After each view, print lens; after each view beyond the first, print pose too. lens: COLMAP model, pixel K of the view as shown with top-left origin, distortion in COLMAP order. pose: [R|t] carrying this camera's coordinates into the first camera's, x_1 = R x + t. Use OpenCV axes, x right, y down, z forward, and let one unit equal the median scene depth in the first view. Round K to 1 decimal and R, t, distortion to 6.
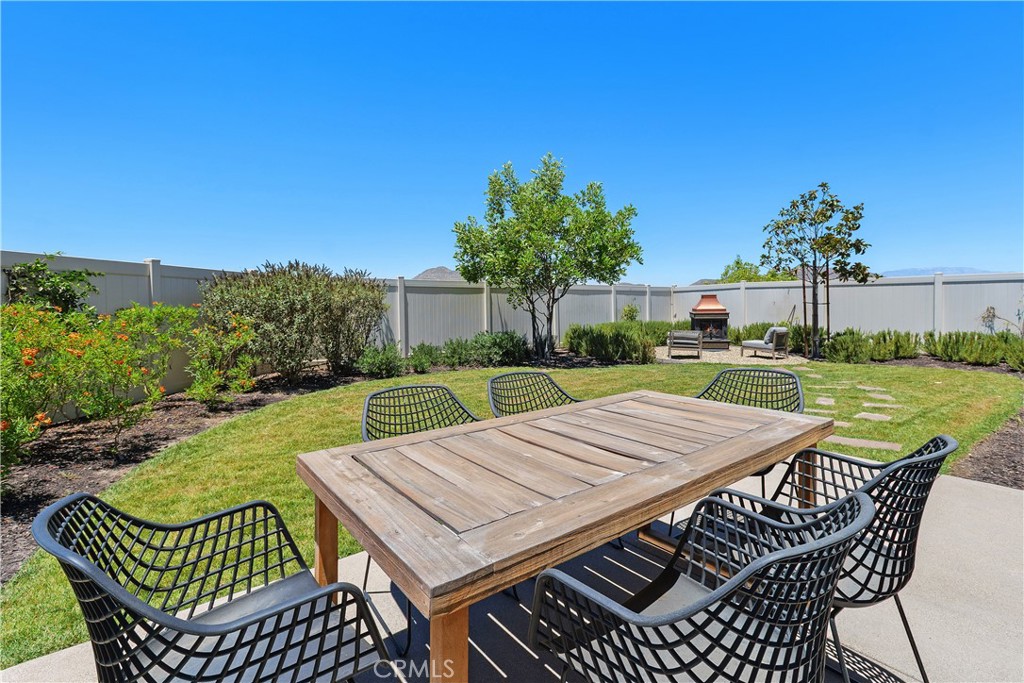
lens RADIAL K [[468.4, 0, 508.4], [0, 468.4, 316.3], [0, 0, 1]] dist [-0.003529, -0.000532]
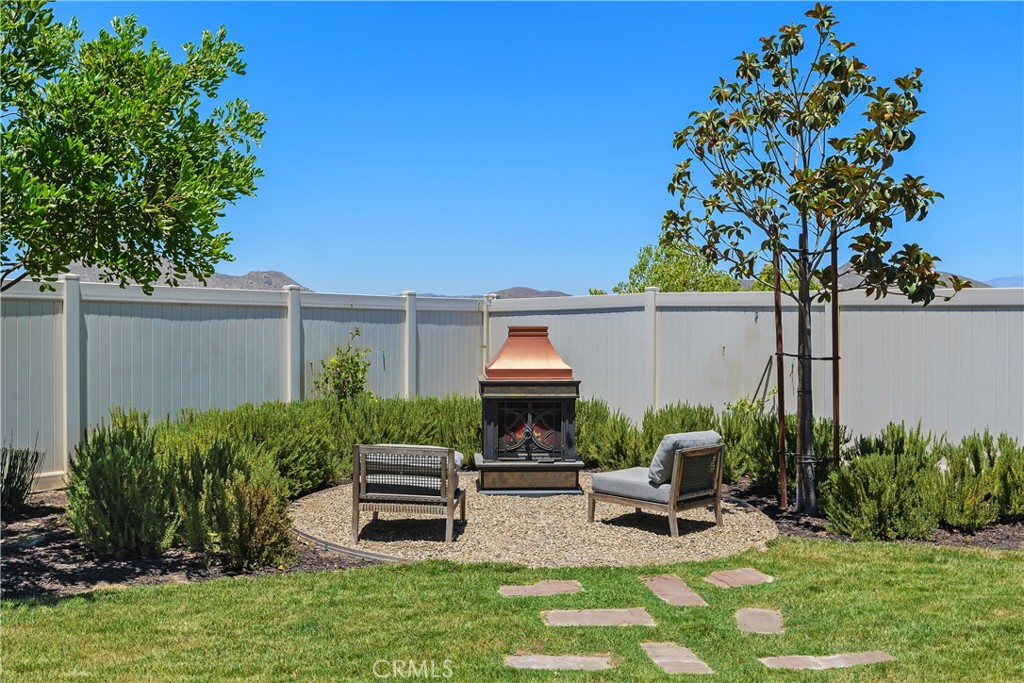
lens RADIAL K [[1026.6, 0, 514.2], [0, 1026.6, 335.1], [0, 0, 1]] dist [0.001346, 0.000000]
pose [[0.971051, 0.014416, 0.238435, 0.269647], [-0.009514, 0.999719, -0.021696, -0.026090], [-0.238681, 0.018799, 0.970916, 0.316051]]
